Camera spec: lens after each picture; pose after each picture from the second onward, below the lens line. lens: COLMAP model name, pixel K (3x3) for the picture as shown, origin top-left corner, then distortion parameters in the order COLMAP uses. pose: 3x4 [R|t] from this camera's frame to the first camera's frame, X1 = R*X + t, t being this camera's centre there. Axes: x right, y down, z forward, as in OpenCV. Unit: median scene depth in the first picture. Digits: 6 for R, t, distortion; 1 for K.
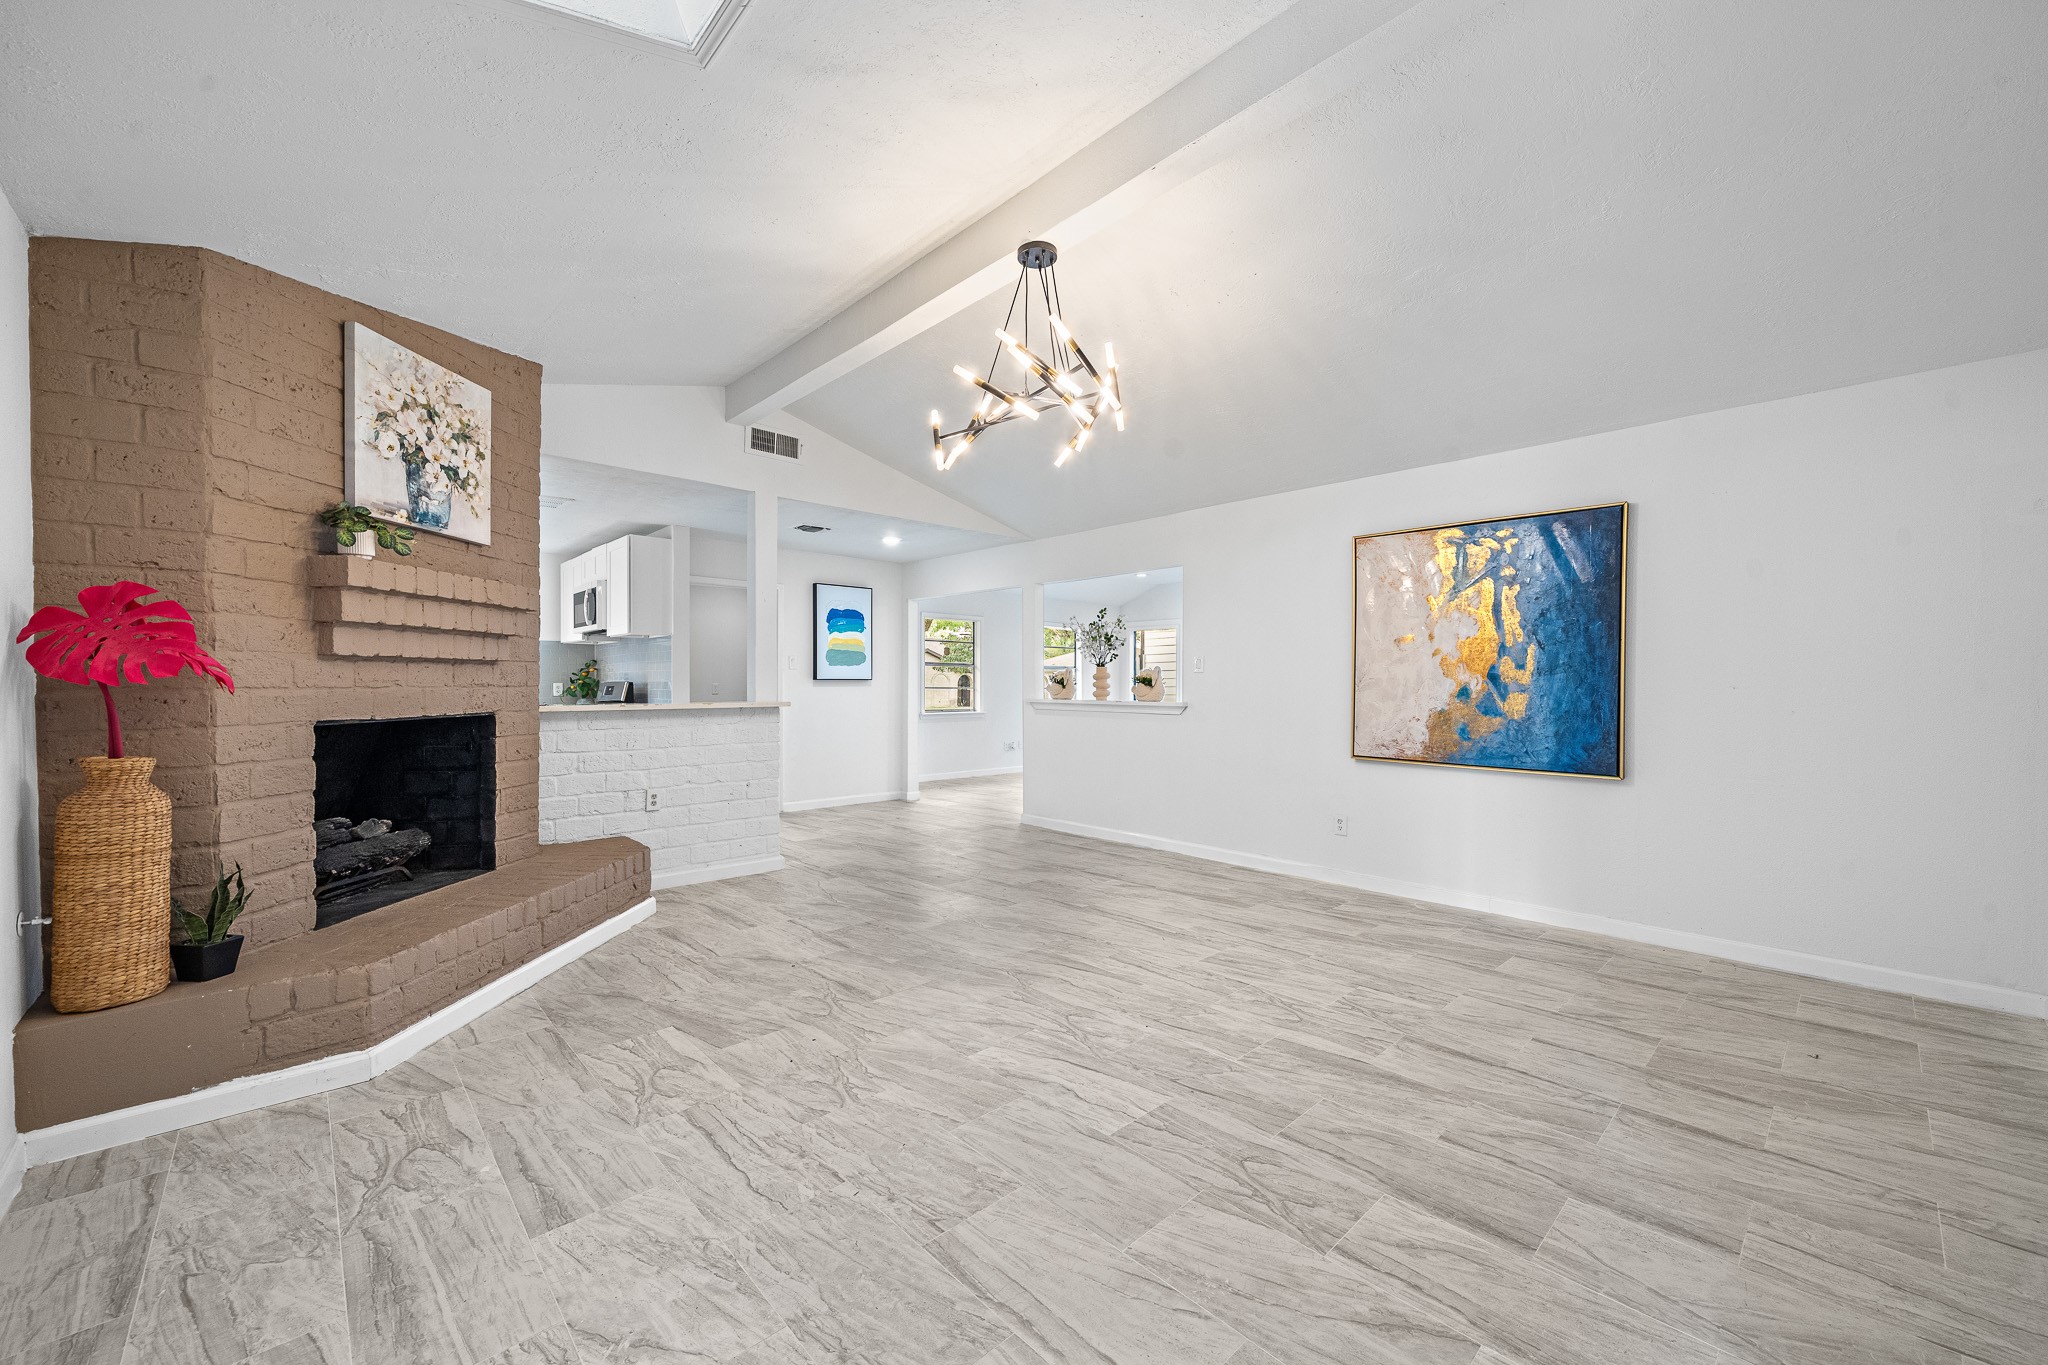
lens RADIAL K [[794.3, 0, 1020.2], [0, 794.3, 694.6], [0, 0, 1]] dist [-0.003363, -0.000254]
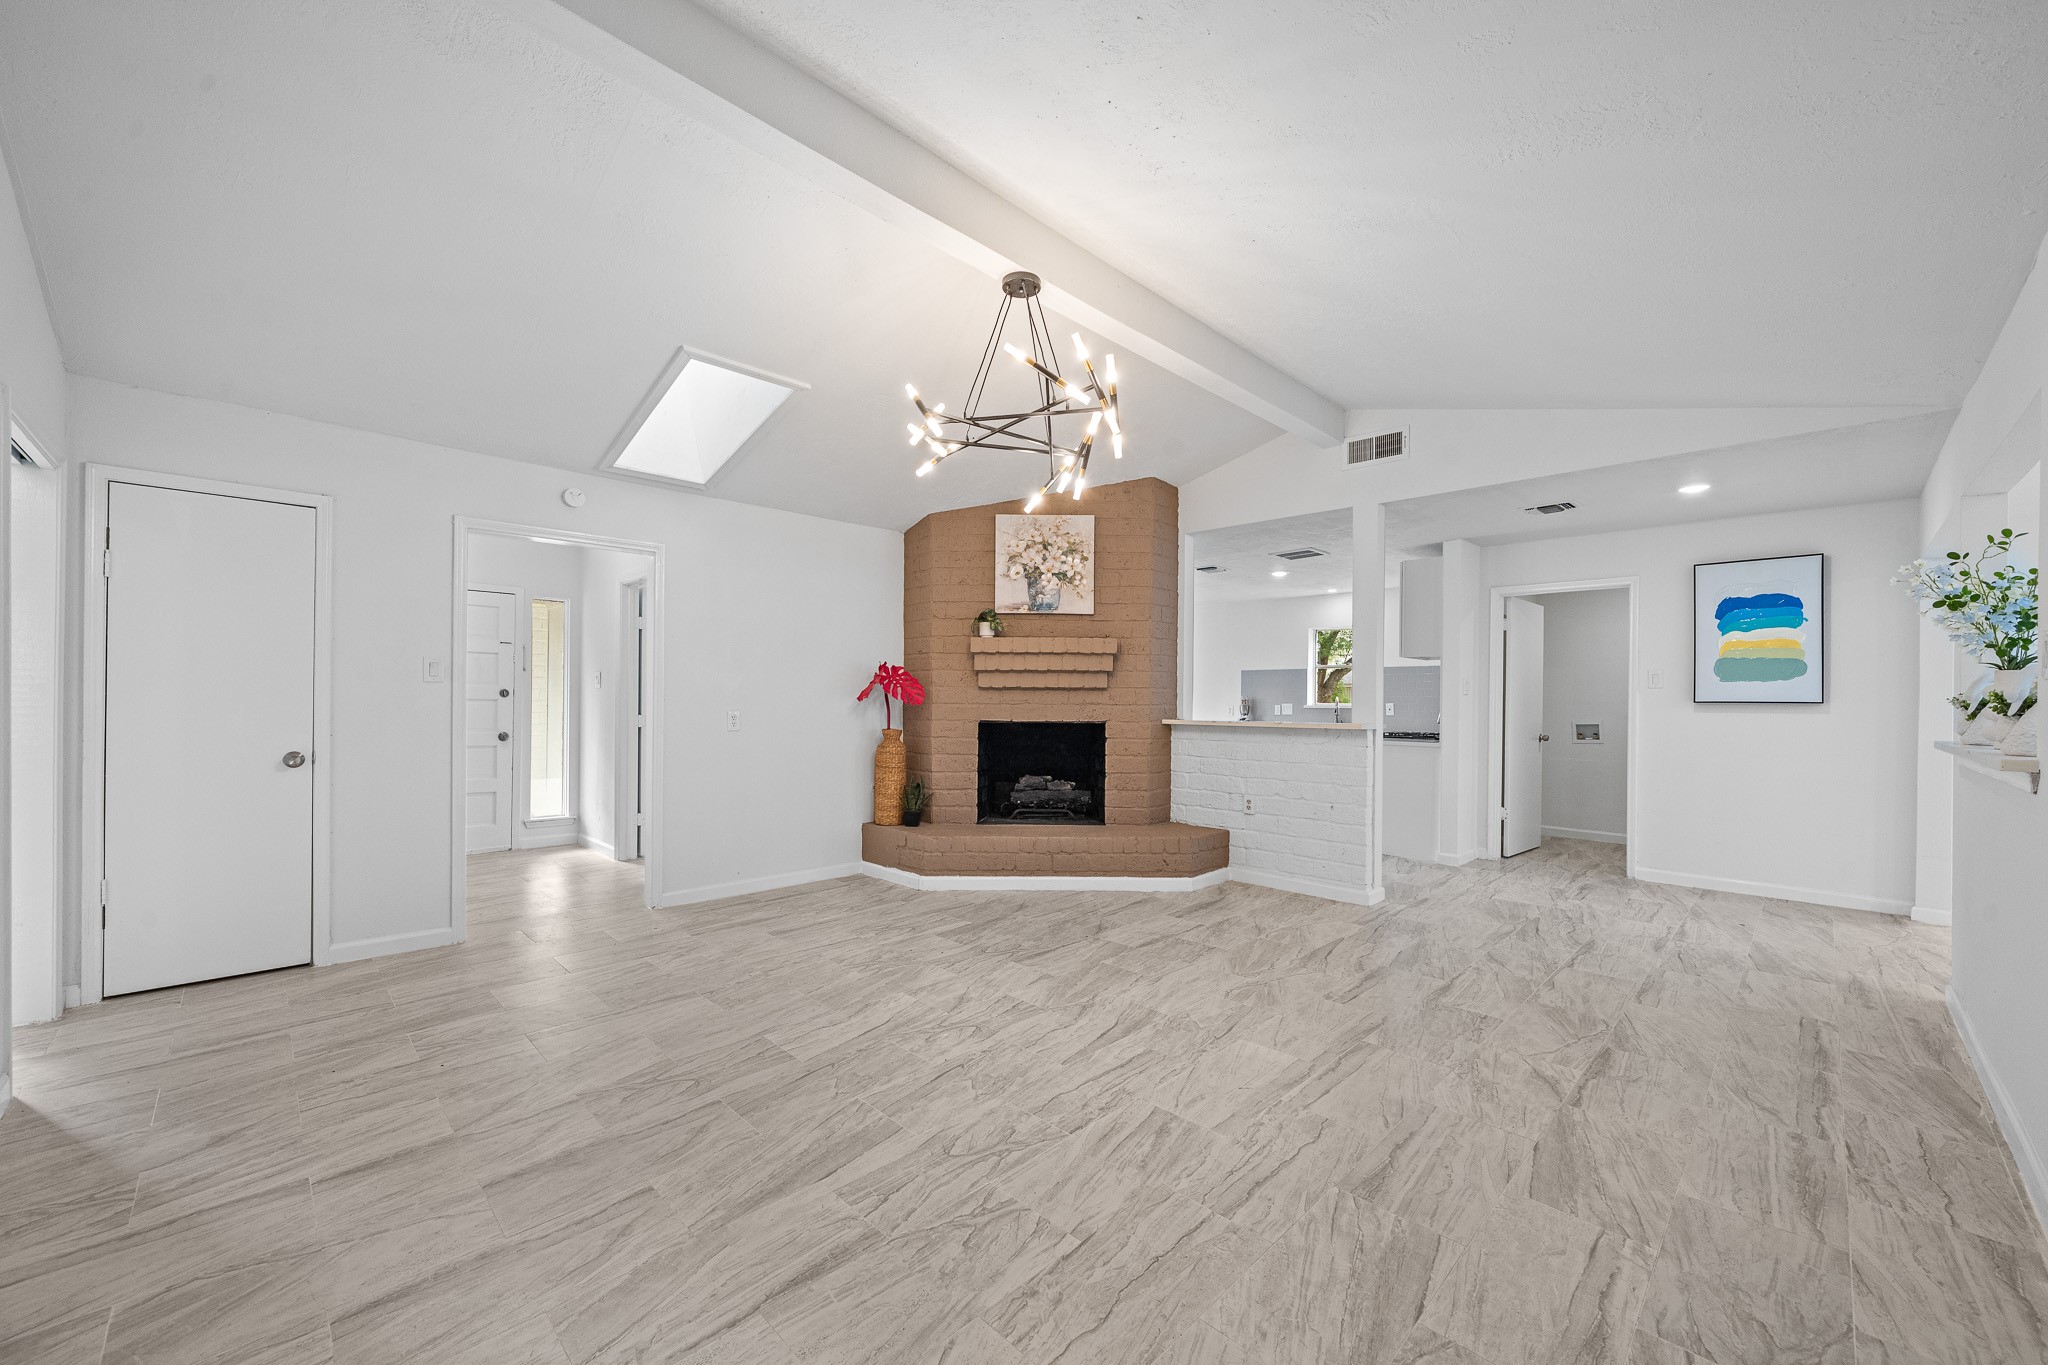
lens RADIAL K [[785.9, 0, 1031.7], [0, 785.9, 696.5], [0, 0, 1]] dist [-0.003771, -0.000277]
pose [[0.038887, -0.008157, -0.999210, 0.933034], [-0.023200, 0.999690, -0.009064, -0.010123], [0.998974, 0.023534, 0.038686, 0.887625]]
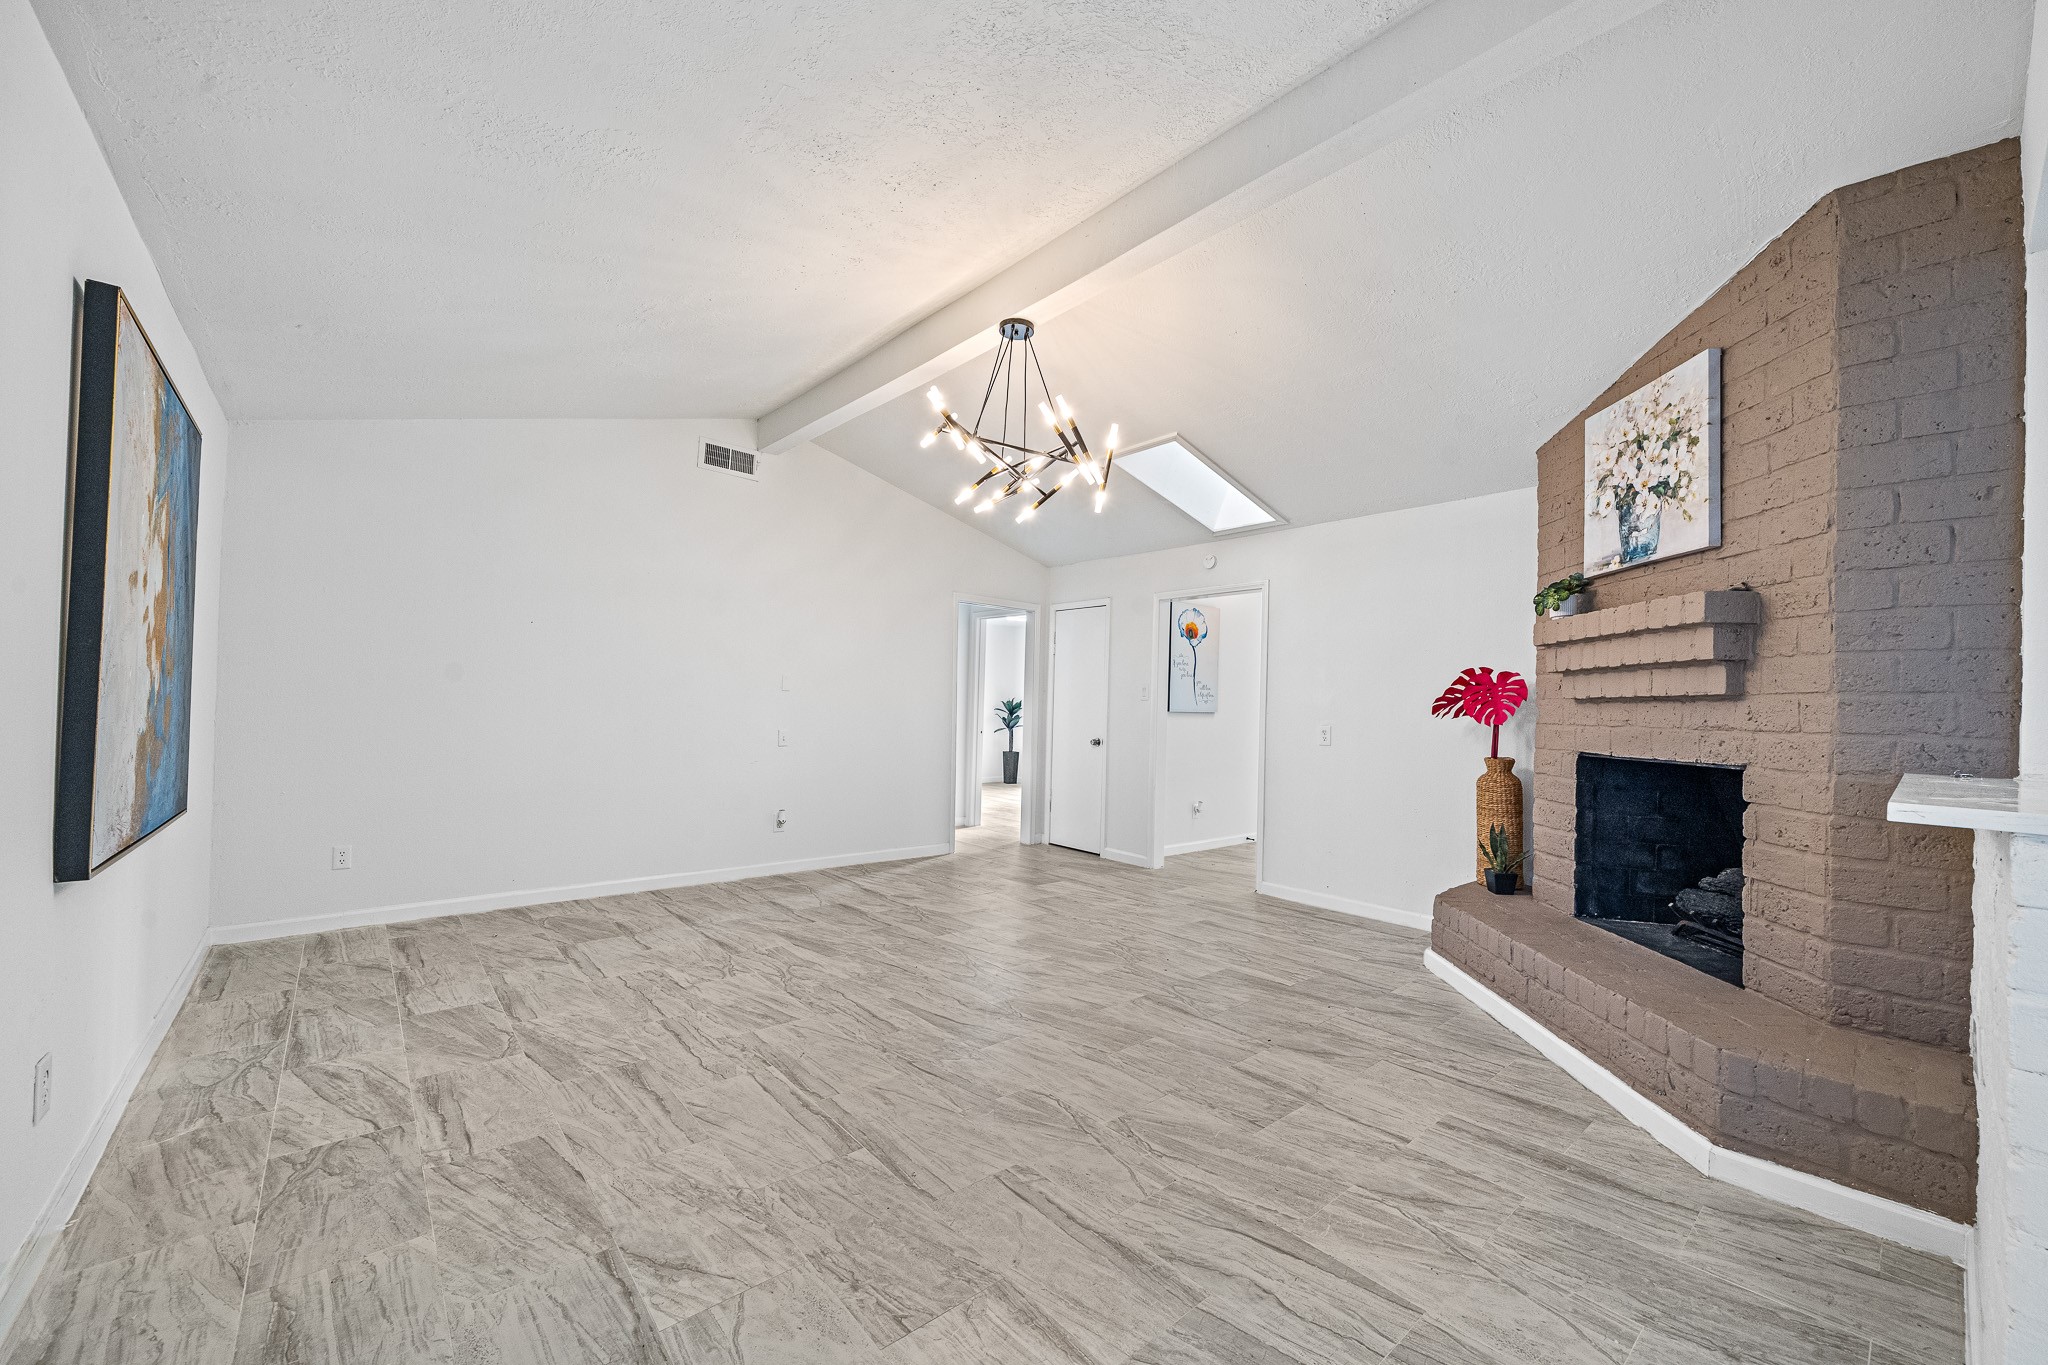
lens RADIAL K [[785.9, 0, 1031.7], [0, 785.9, 696.5], [0, 0, 1]] dist [-0.003771, -0.000277]
pose [[-0.999272, -0.029232, 0.024508, -0.038819], [-0.029182, 0.999571, 0.002400, -0.027001], [-0.024567, 0.001683, -0.999697, 1.913992]]
